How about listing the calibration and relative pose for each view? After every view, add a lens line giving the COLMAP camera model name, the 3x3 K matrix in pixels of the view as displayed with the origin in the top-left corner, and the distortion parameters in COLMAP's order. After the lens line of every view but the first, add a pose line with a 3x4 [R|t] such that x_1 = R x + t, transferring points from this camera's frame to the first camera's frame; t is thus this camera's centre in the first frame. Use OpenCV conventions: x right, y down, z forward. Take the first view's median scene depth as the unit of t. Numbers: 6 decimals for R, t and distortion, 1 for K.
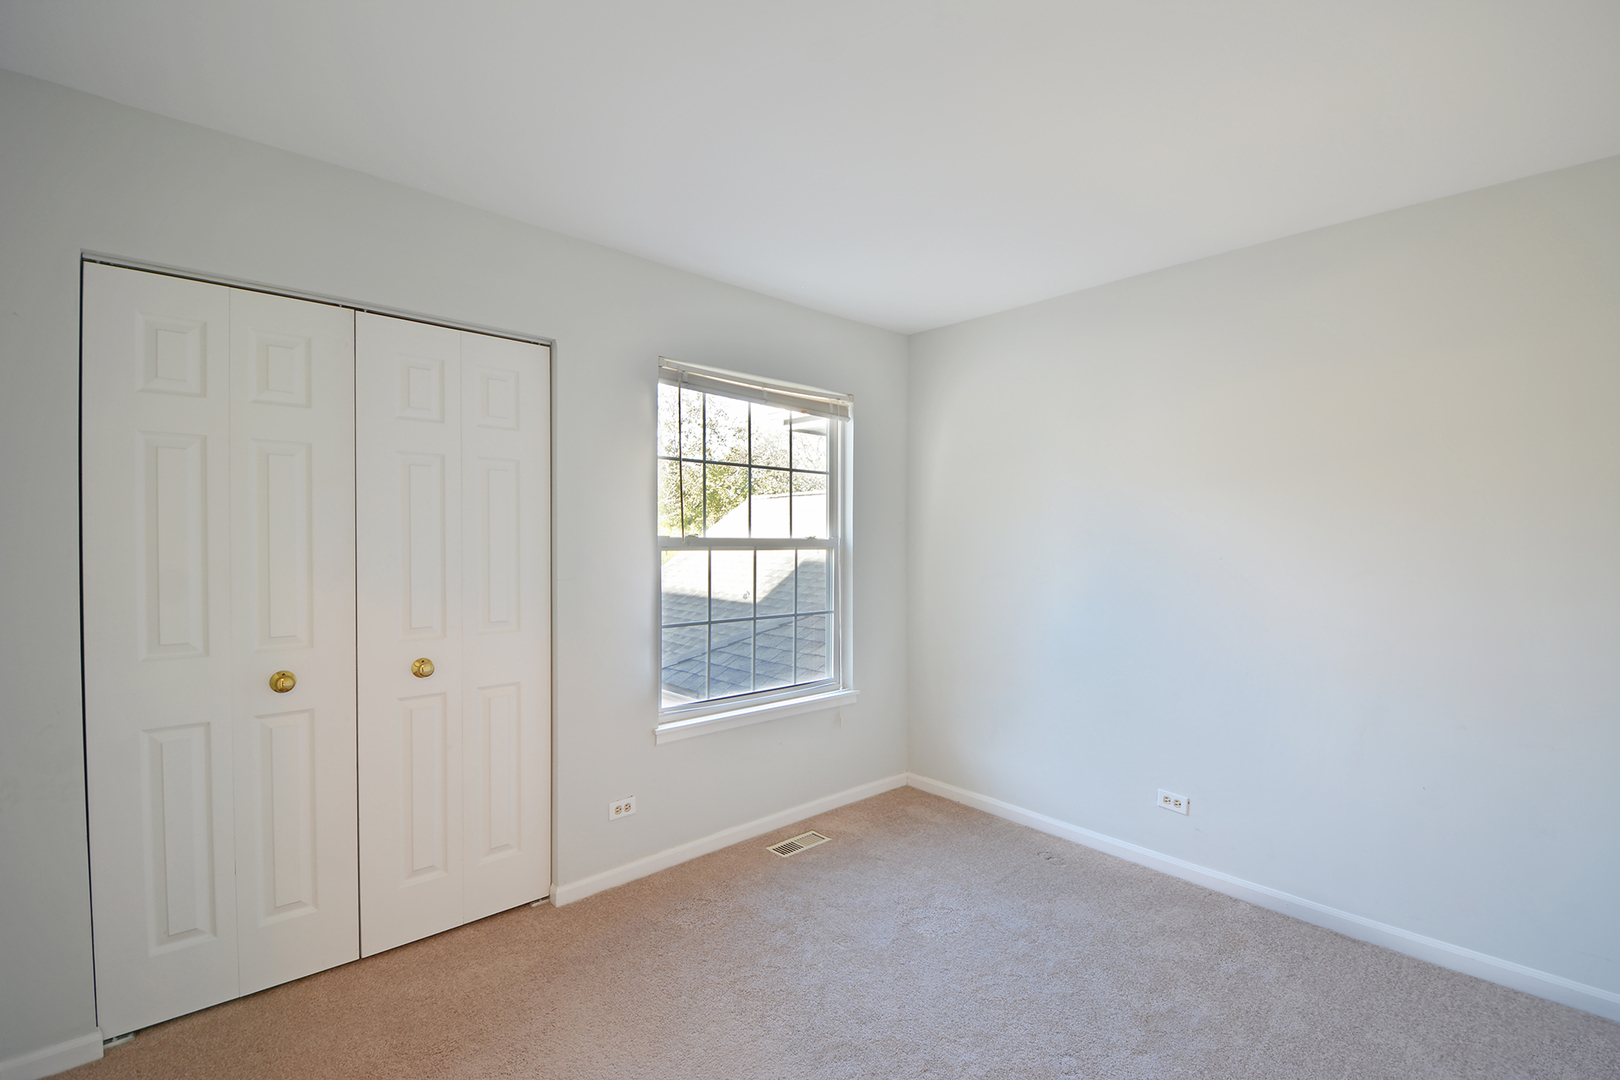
lens RADIAL K [[710.4, 0, 807.5], [0, 710.4, 546.1], [0, 0, 1]] dist [0.002679, -0.013915]
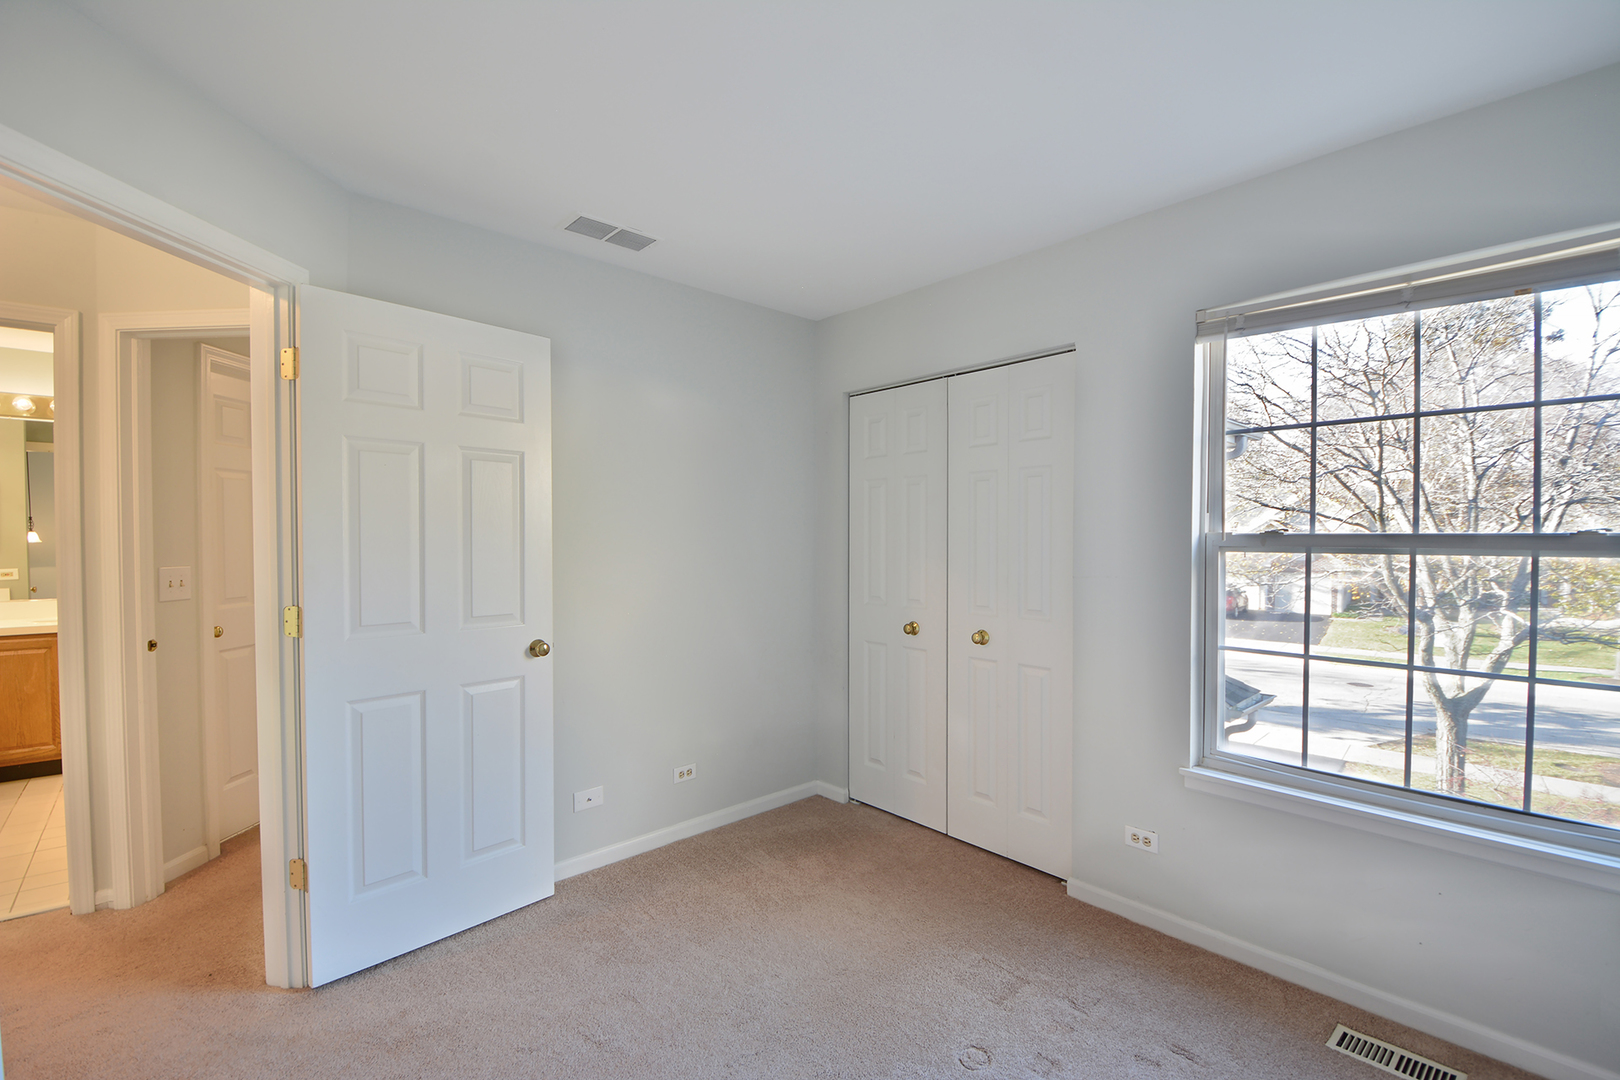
lens RADIAL K [[710.4, 0, 806.3], [0, 710.4, 549.7], [0, 0, 1]] dist [0.002679, -0.013915]
pose [[-0.018172, 0.013920, -0.999738, 0.577748], [-0.007044, 0.999876, 0.014050, -0.003591], [0.999810, 0.007298, -0.018071, 0.540263]]
